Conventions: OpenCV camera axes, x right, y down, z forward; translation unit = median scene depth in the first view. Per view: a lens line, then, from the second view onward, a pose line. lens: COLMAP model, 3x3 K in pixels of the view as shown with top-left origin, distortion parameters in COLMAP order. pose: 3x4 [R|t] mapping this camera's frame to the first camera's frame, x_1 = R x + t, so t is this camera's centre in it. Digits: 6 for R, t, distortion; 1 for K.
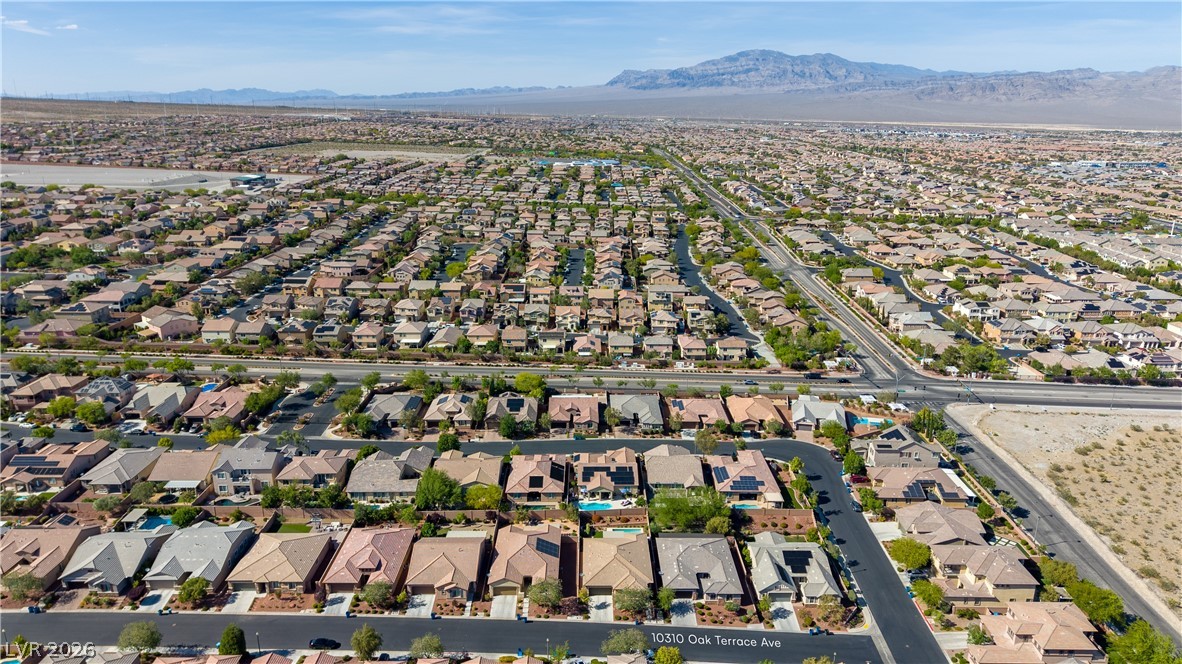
lens RADIAL K [[786.7, 0, 586.7], [0, 786.7, 331.1], [0, 0, 1]] dist [0.048658, -0.056101]
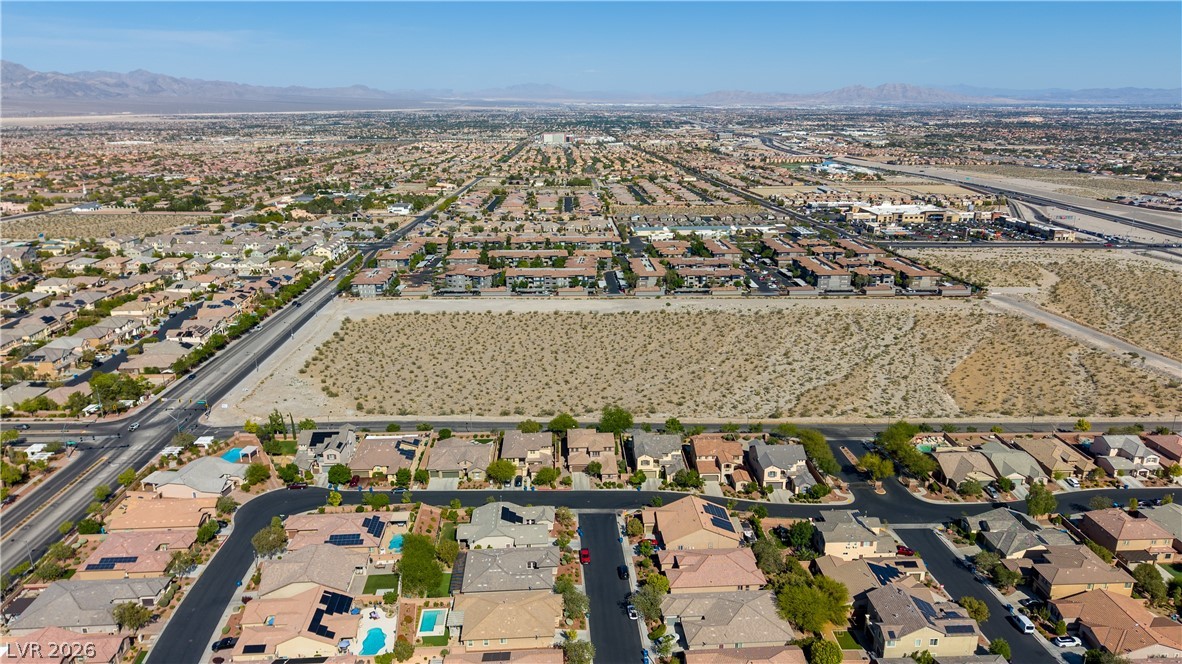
lens RADIAL K [[786.7, 0, 590.0], [0, 786.7, 337.0], [0, 0, 1]] dist [0.048658, -0.056101]
pose [[-0.065477, -0.295394, 0.953129, -0.540458], [0.282311, 0.910670, 0.301629, -0.185851], [-0.957086, 0.288829, 0.023765, 0.562808]]
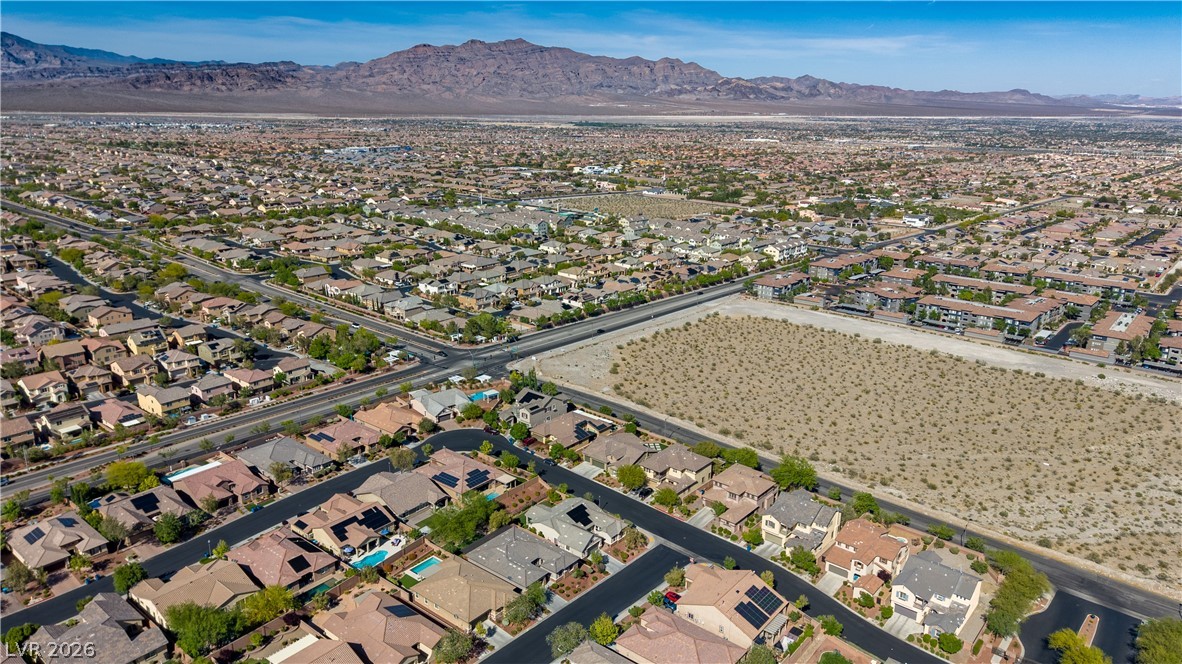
lens RADIAL K [[786.7, 0, 593.7], [0, 786.7, 341.4], [0, 0, 1]] dist [0.048658, -0.056101]
pose [[0.628787, -0.226822, 0.743760, -0.368142], [0.208734, 0.970638, 0.119546, -0.063086], [-0.749038, 0.080079, 0.657670, 0.152305]]
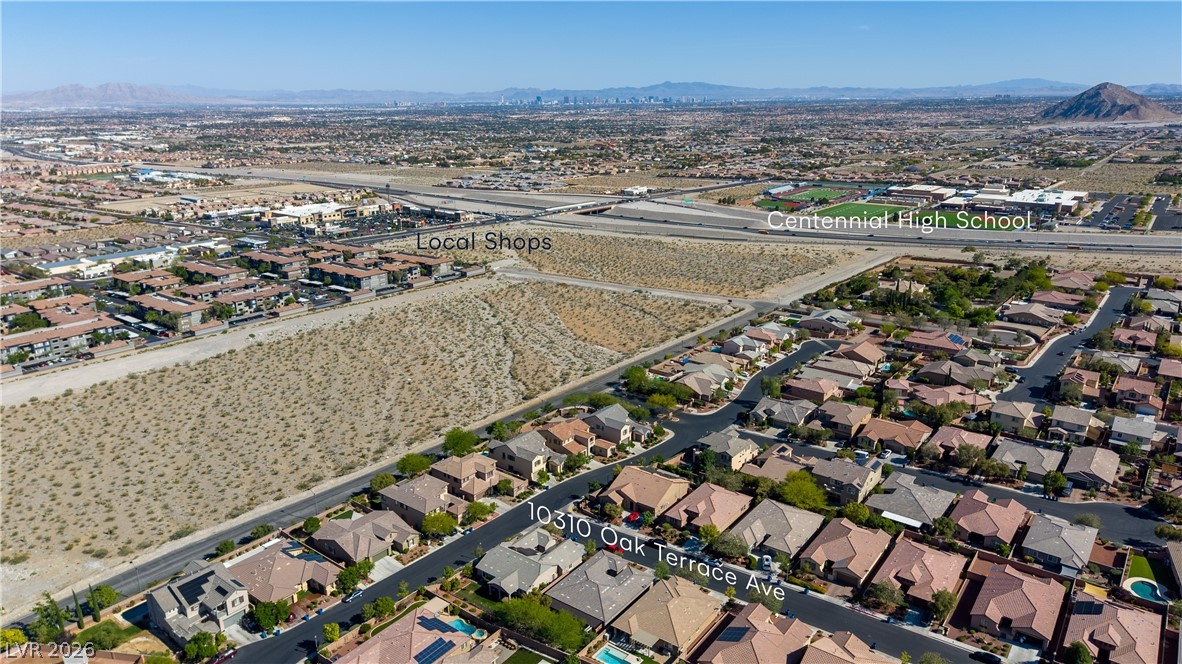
lens RADIAL K [[786.7, 0, 596.1], [0, 786.7, 334.2], [0, 0, 1]] dist [0.048658, -0.056101]
pose [[-0.807485, -0.174154, 0.563594, -0.264596], [0.163697, 0.851745, 0.497729, -0.346682], [-0.566720, 0.494167, -0.659263, 1.080205]]
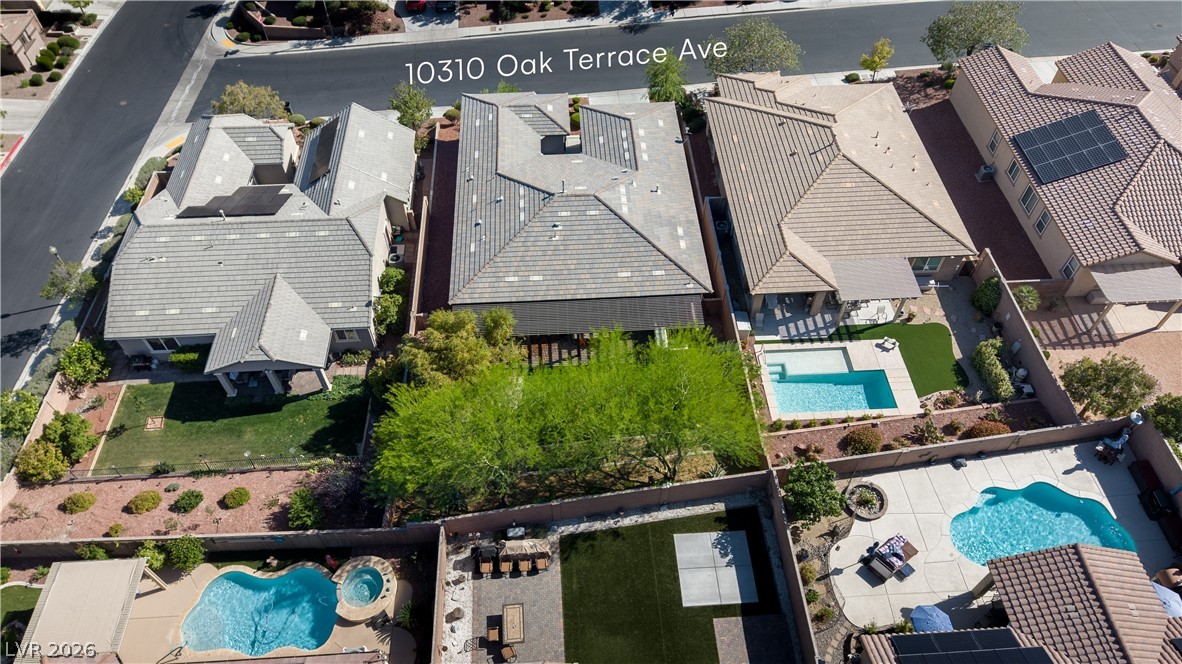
lens RADIAL K [[786.7, 0, 593.7], [0, 786.7, 339.5], [0, 0, 1]] dist [0.048658, -0.056101]
pose [[-0.998064, 0.049169, -0.038092, 0.104443], [-0.016828, 0.376124, 0.926417, 0.018091], [0.059878, 0.925264, -0.374568, 0.836949]]
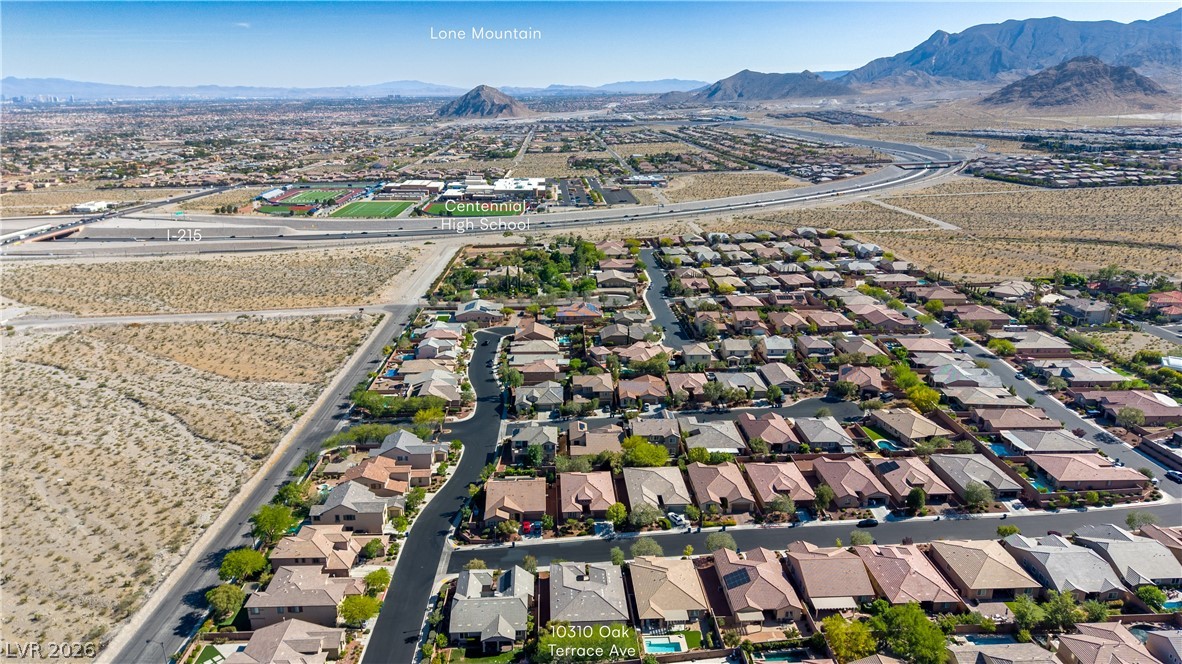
lens RADIAL K [[786.7, 0, 592.5], [0, 786.7, 328.7], [0, 0, 1]] dist [0.048658, -0.056101]
pose [[-0.997915, 0.013569, -0.063106, 0.136376], [-0.022837, 0.840202, 0.541792, -0.375676], [0.060373, 0.542103, -0.838140, 1.182681]]
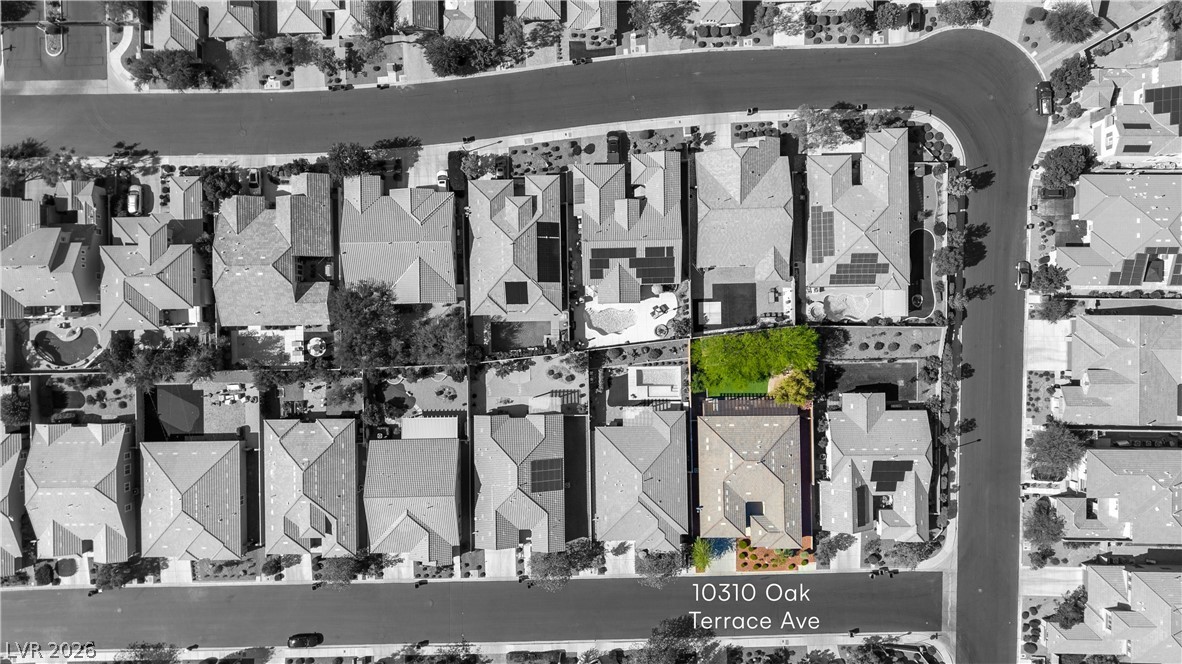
lens RADIAL K [[786.7, 0, 584.1], [0, 786.7, 327.3], [0, 0, 1]] dist [0.048658, -0.056101]
pose [[0.999532, -0.016255, -0.025911, 0.004196], [0.029434, 0.280646, 0.959360, -0.327404], [-0.008323, -0.959674, 0.280993, 0.662316]]
